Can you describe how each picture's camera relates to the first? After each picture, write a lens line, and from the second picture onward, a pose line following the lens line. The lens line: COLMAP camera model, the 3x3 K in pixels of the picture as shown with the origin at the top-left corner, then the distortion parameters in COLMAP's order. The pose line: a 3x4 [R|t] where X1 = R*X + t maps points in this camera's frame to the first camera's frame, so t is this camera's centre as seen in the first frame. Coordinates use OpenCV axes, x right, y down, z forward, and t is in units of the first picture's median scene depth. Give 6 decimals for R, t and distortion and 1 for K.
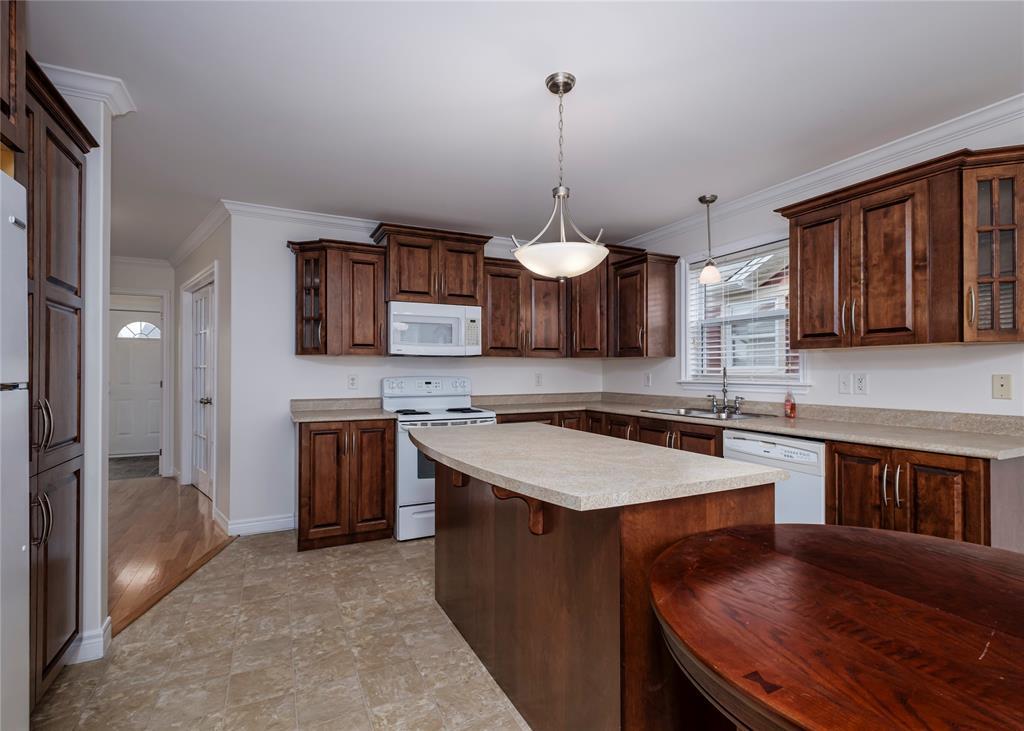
lens RADIAL K [[491.0, 0, 515.1], [0, 491.0, 373.5], [0, 0, 1]] dist [-0.008698, 0.000209]
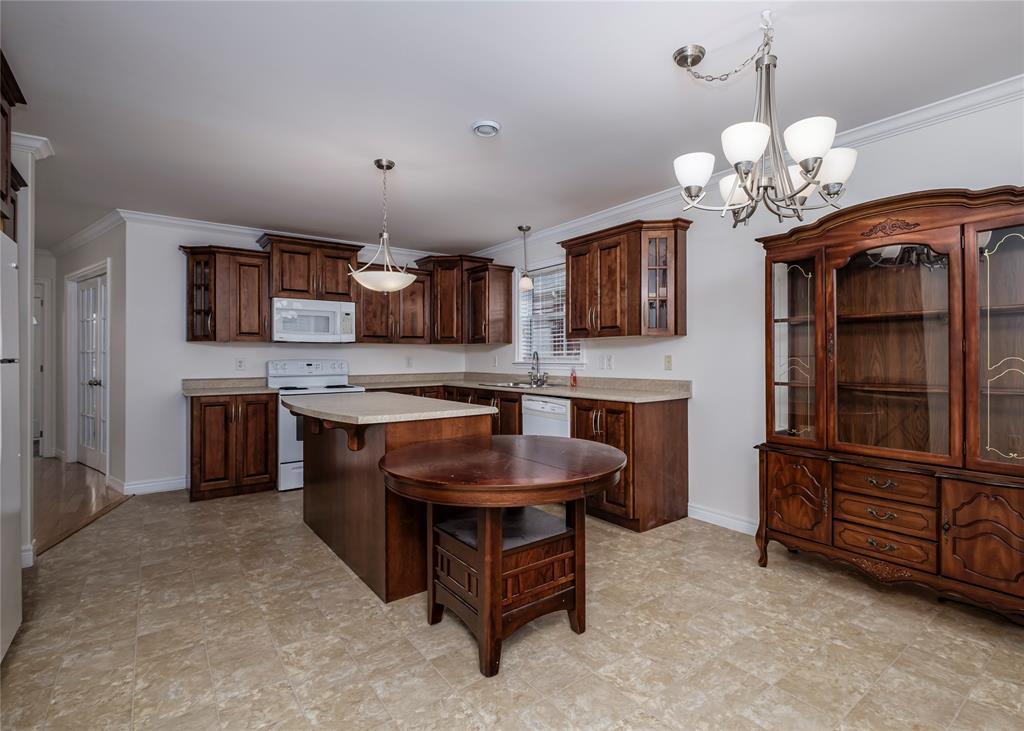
lens RADIAL K [[494.3, 0, 536.5], [0, 494.3, 358.3], [0, 0, 1]] dist [-0.013133, -0.000639]
pose [[0.978608, -0.003399, 0.205707, 0.136075], [0.003932, 0.999990, -0.002181, 0.009163], [-0.205697, 0.002943, 0.978611, -0.337931]]
